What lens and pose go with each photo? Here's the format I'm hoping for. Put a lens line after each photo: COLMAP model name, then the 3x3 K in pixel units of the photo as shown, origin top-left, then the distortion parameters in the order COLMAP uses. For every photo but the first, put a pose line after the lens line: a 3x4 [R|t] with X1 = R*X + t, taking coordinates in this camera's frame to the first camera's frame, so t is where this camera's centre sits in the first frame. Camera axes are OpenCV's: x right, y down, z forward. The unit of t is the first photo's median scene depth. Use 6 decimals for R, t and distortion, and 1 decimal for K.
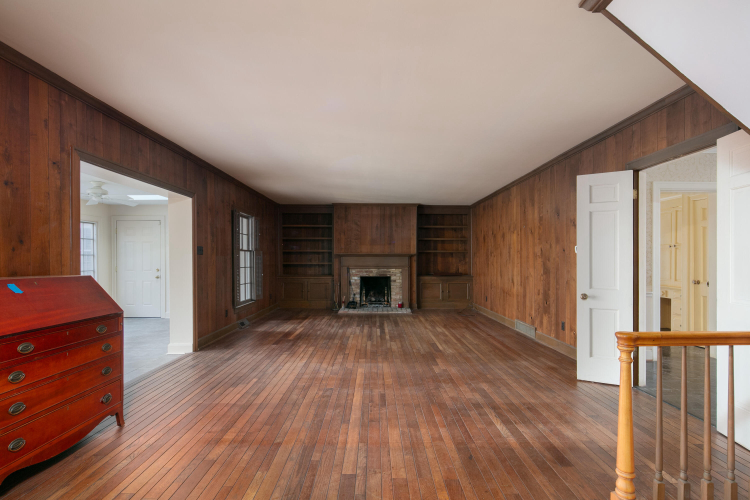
lens RADIAL K [[363.8, 0, 376.0], [0, 363.8, 254.9], [0, 0, 1]] dist [0.007819, -0.002501]
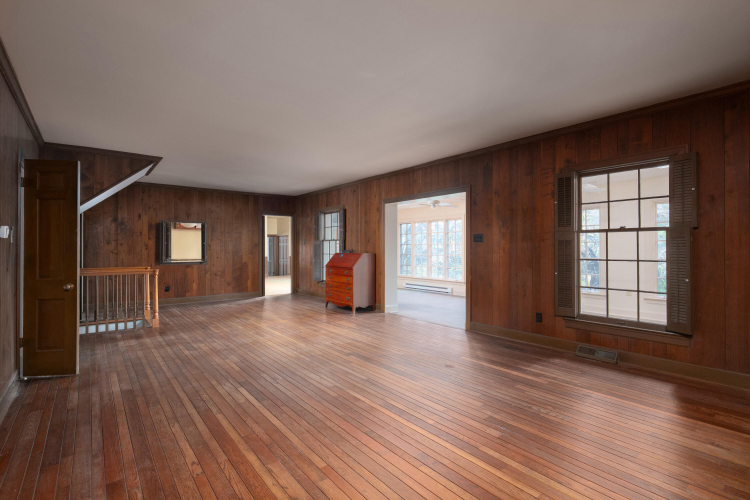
lens RADIAL K [[363.8, 0, 376.3], [0, 363.8, 247.0], [0, 0, 1]] dist [0.007819, -0.002501]
pose [[-0.788678, 0.004224, -0.614792, 0.439205], [0.011901, 0.999894, -0.008398, 0.021235], [0.614691, -0.013940, -0.788644, 1.889295]]
